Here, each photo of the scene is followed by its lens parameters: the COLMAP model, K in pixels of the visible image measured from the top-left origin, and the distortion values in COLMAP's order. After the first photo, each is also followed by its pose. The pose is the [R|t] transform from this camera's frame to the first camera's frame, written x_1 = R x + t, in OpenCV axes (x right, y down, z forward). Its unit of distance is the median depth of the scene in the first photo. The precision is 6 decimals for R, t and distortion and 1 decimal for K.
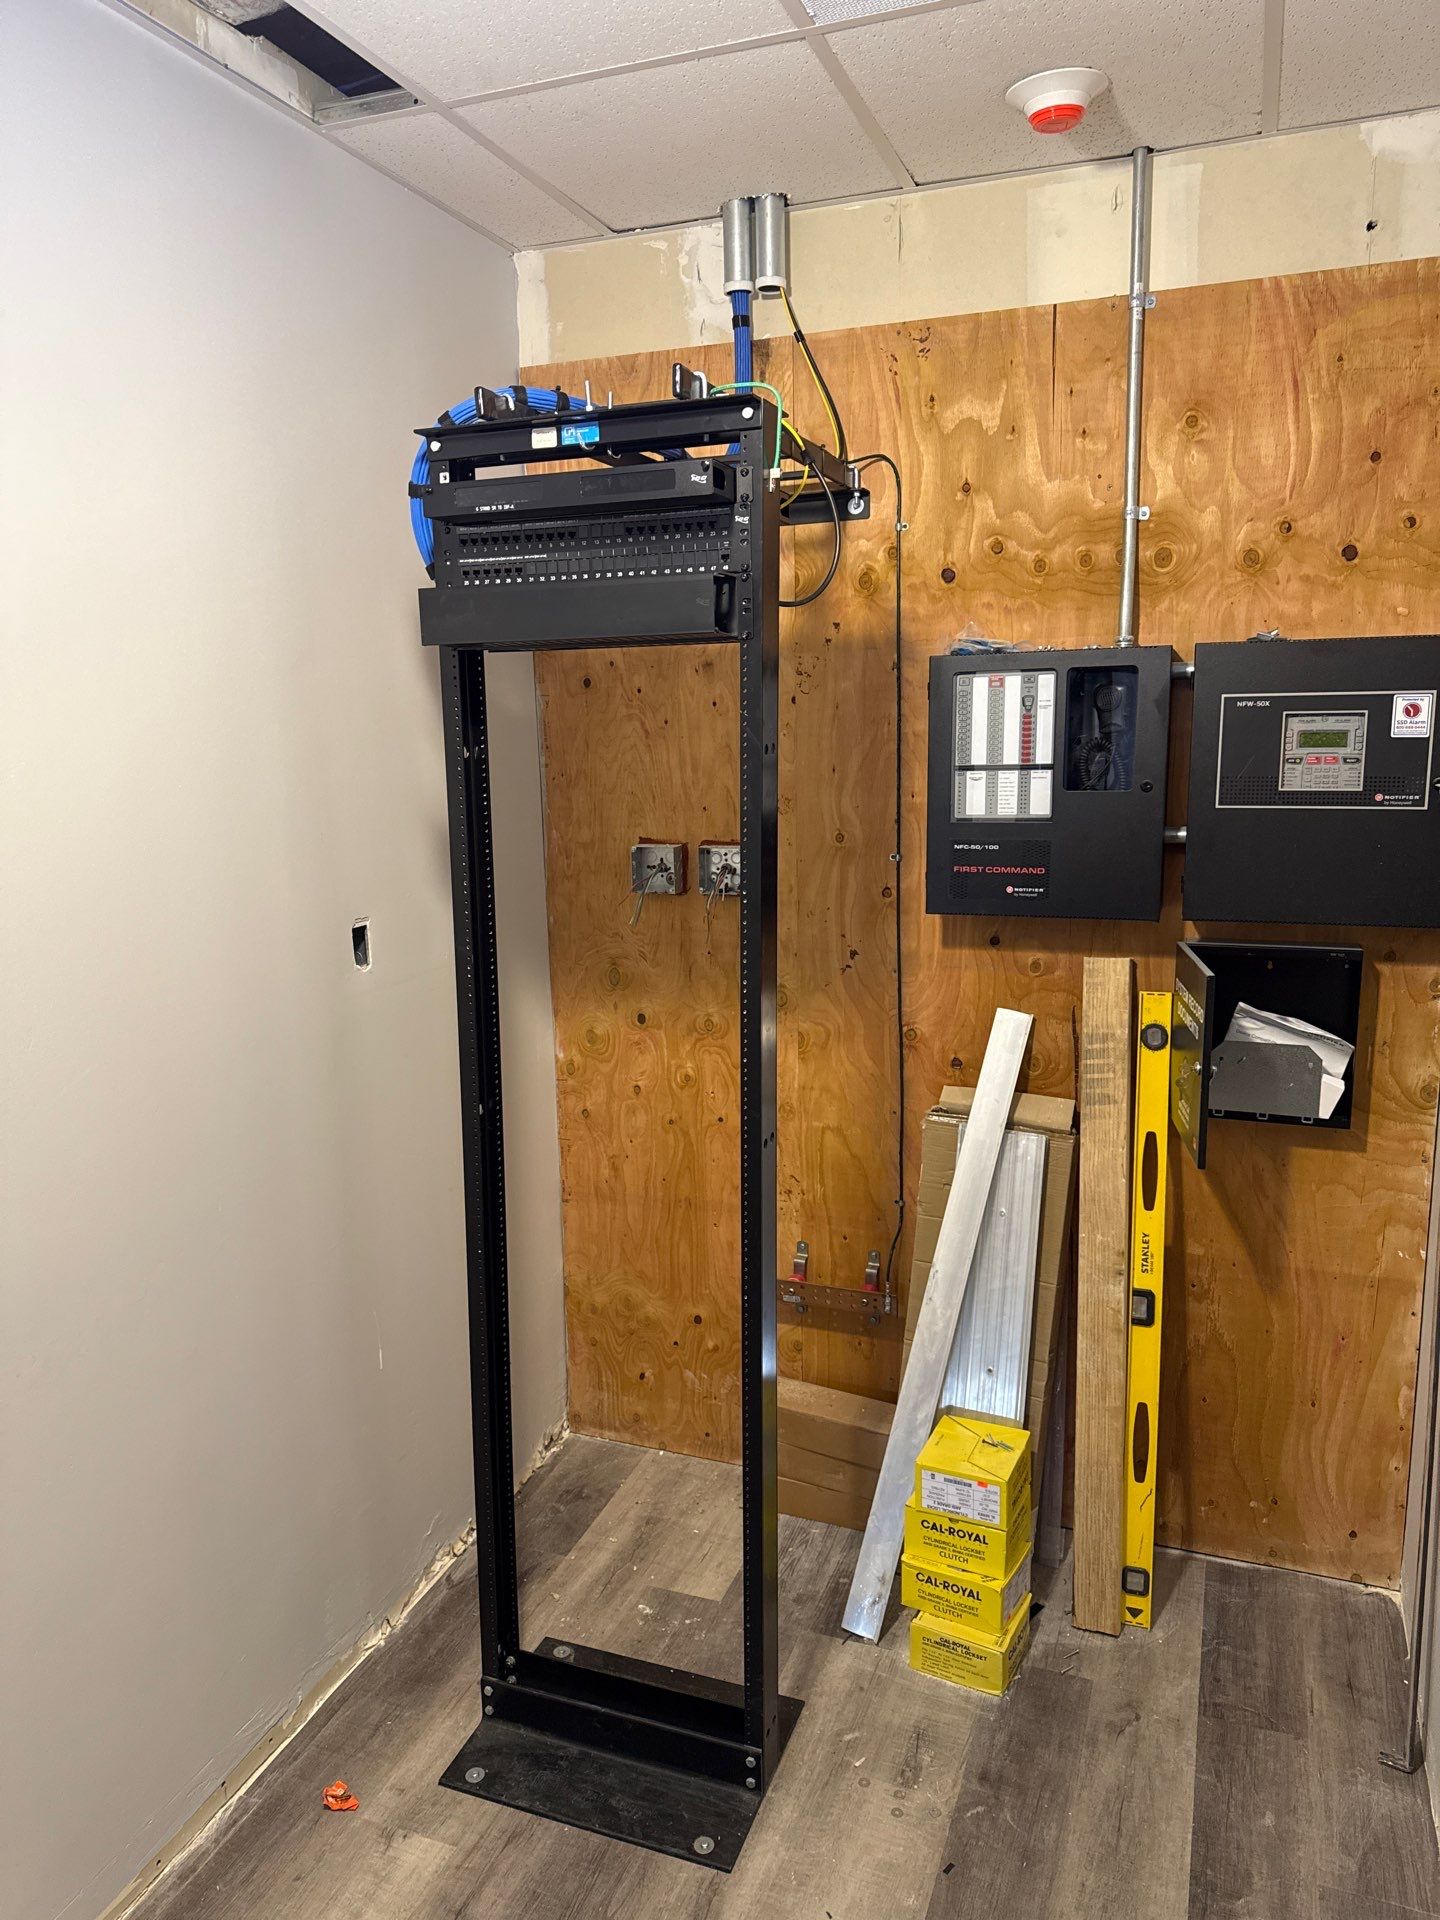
lens RADIAL K [[1370.2, 0, 705.9], [0, 1370.2, 971.8], [0, 0, 1]] dist [0.057974, -0.096451]
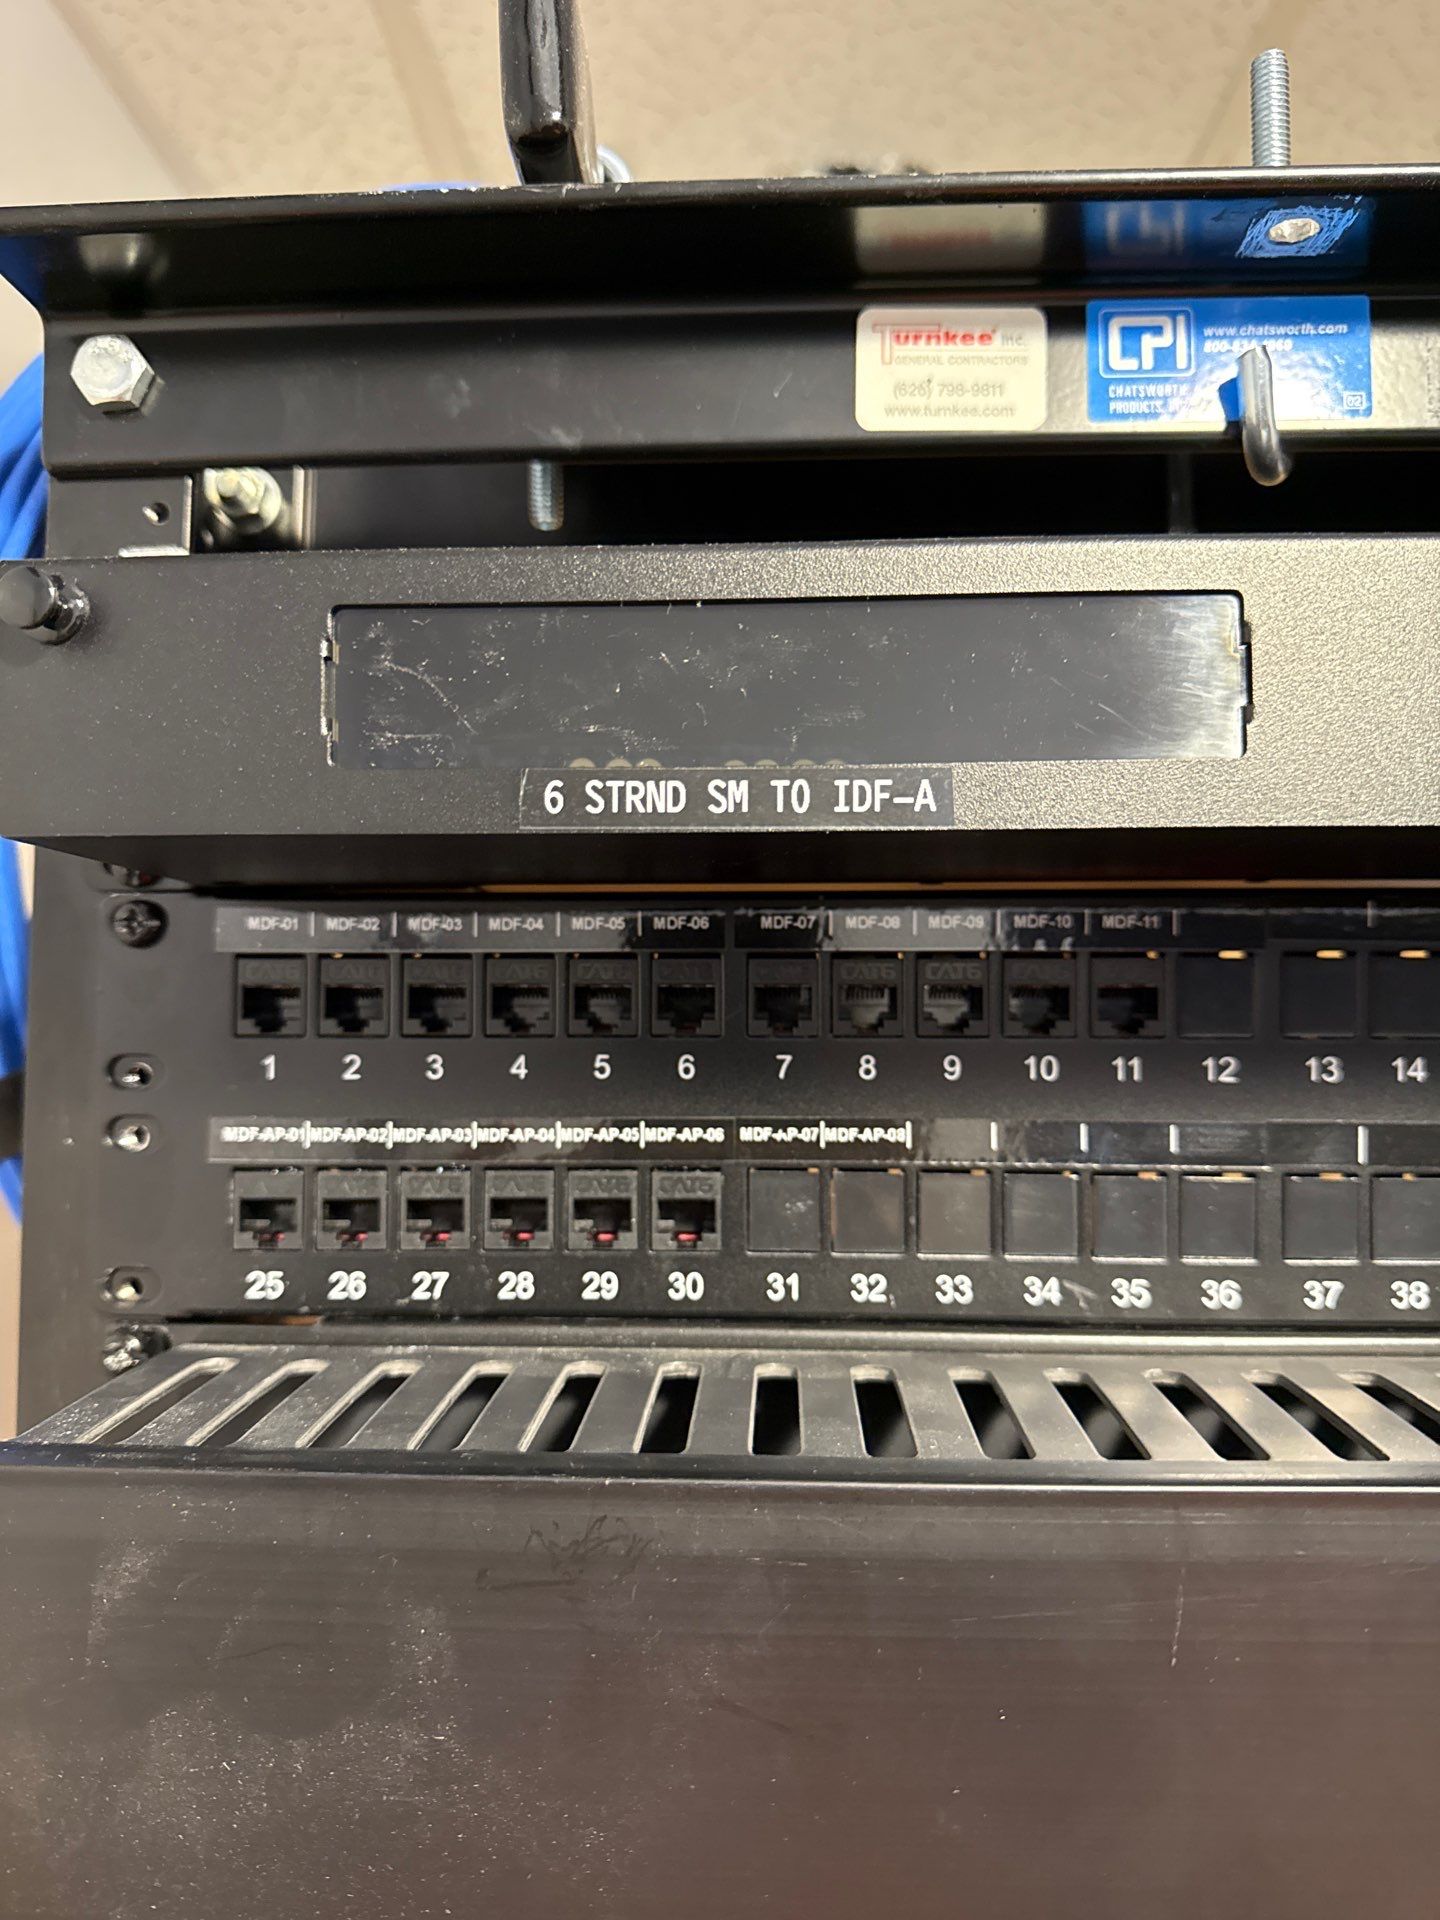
lens RADIAL K [[1370.2, 0, 713.8], [0, 1370.2, 966.6], [0, 0, 1]] dist [0.057974, -0.096451]
pose [[0.948807, 0.030467, 0.314383, -0.134420], [0.039904, 0.975799, -0.214998, -0.215208], [-0.313325, 0.216536, 0.924629, 0.647604]]
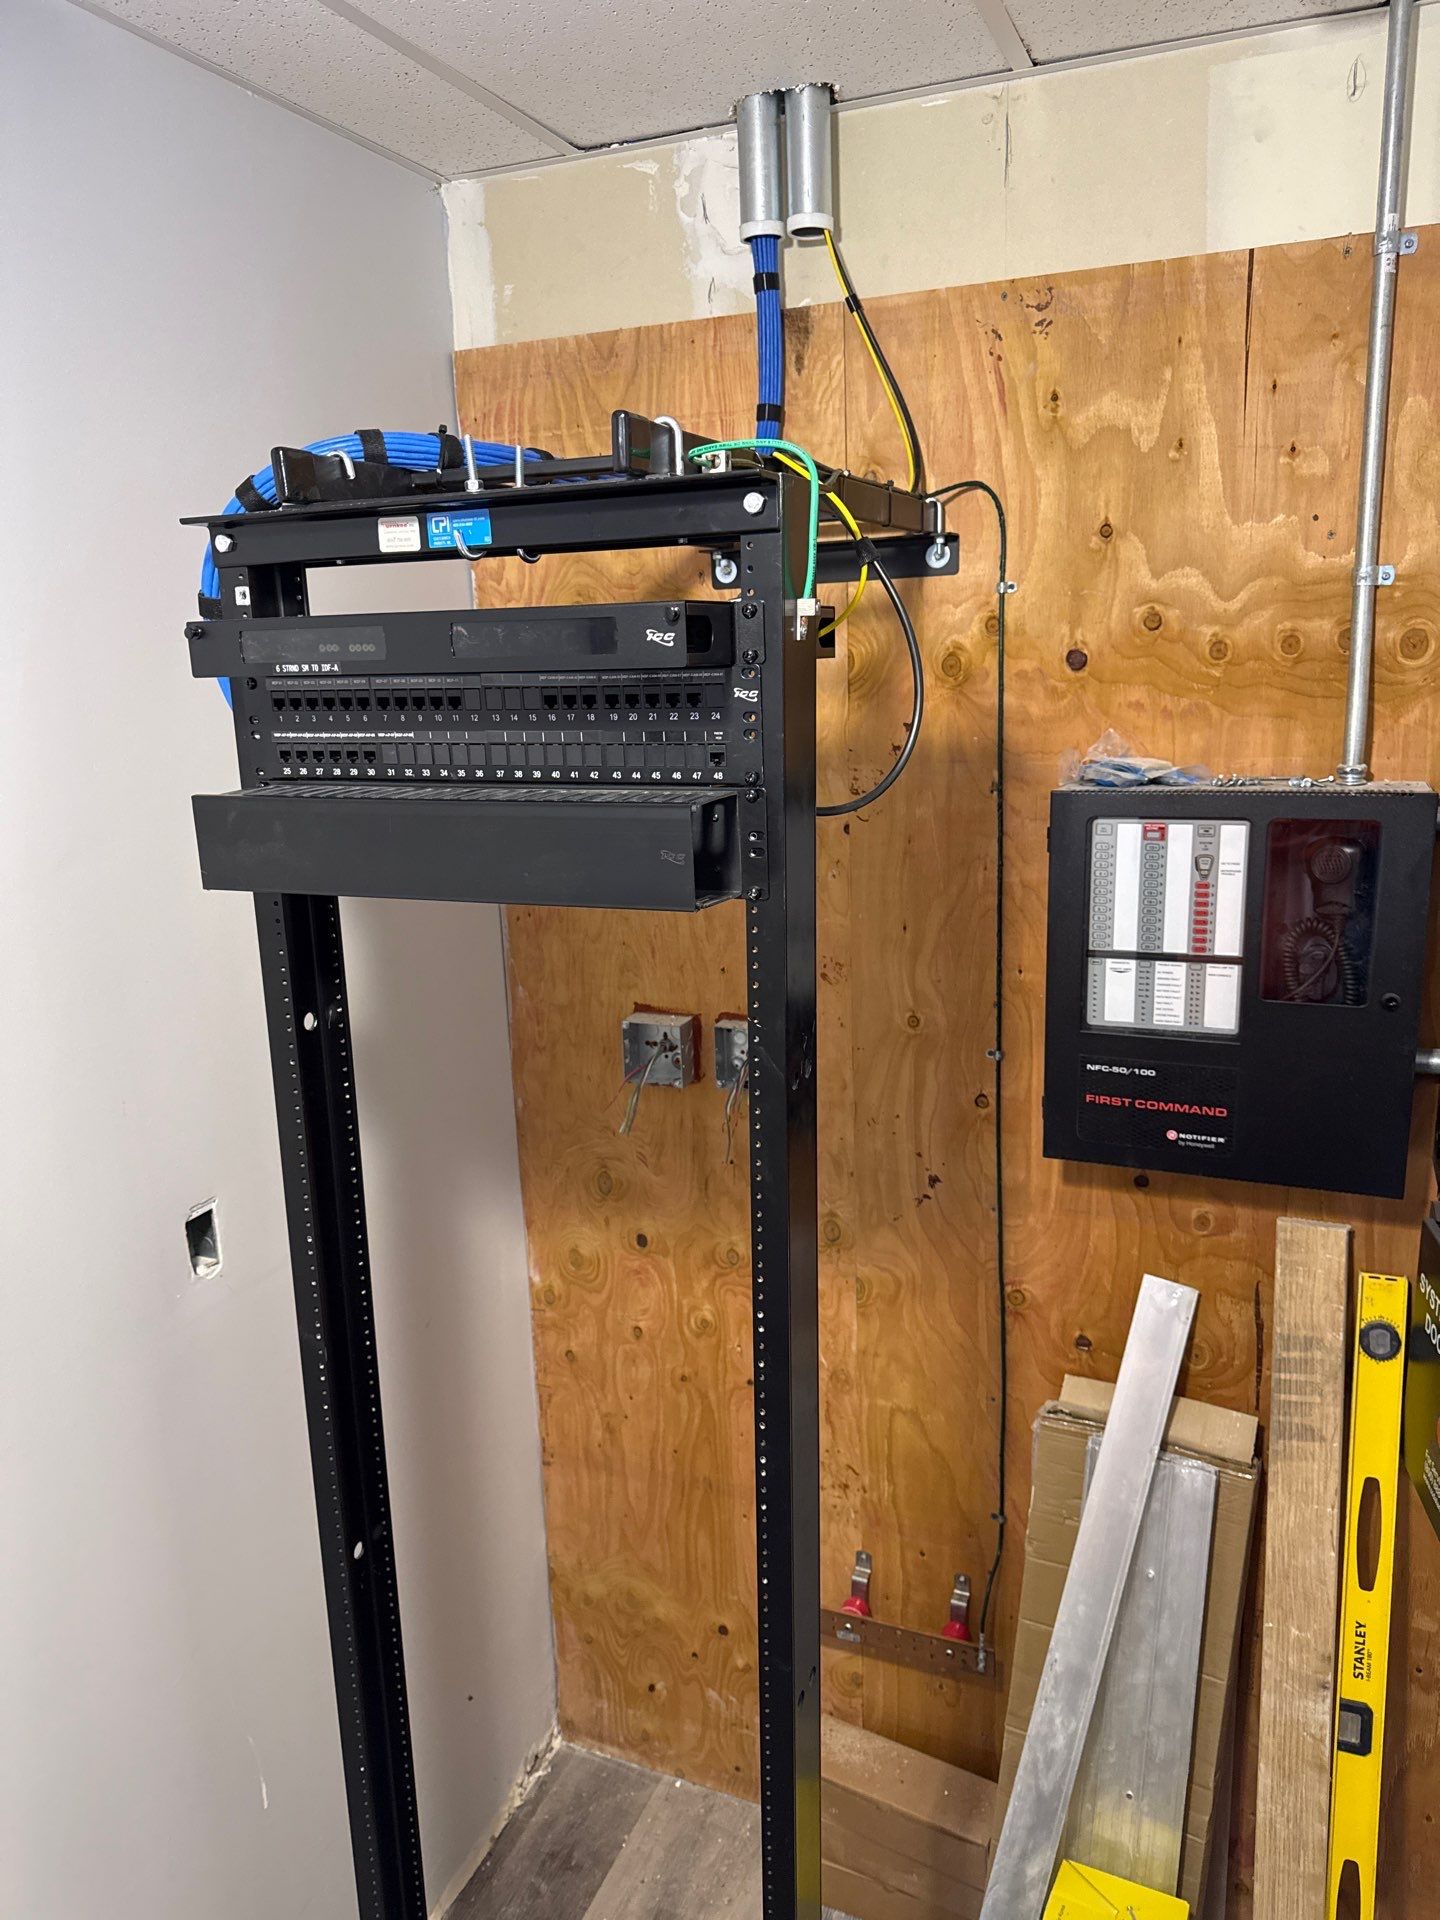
lens RADIAL K [[1370.2, 0, 718.0], [0, 1370.2, 960.8], [0, 0, 1]] dist [0.057974, -0.096451]
pose [[0.999381, -0.005988, -0.034669, 0.023326], [0.007596, 0.998893, 0.046428, -0.173445], [0.034352, -0.046662, 0.998320, 0.315323]]
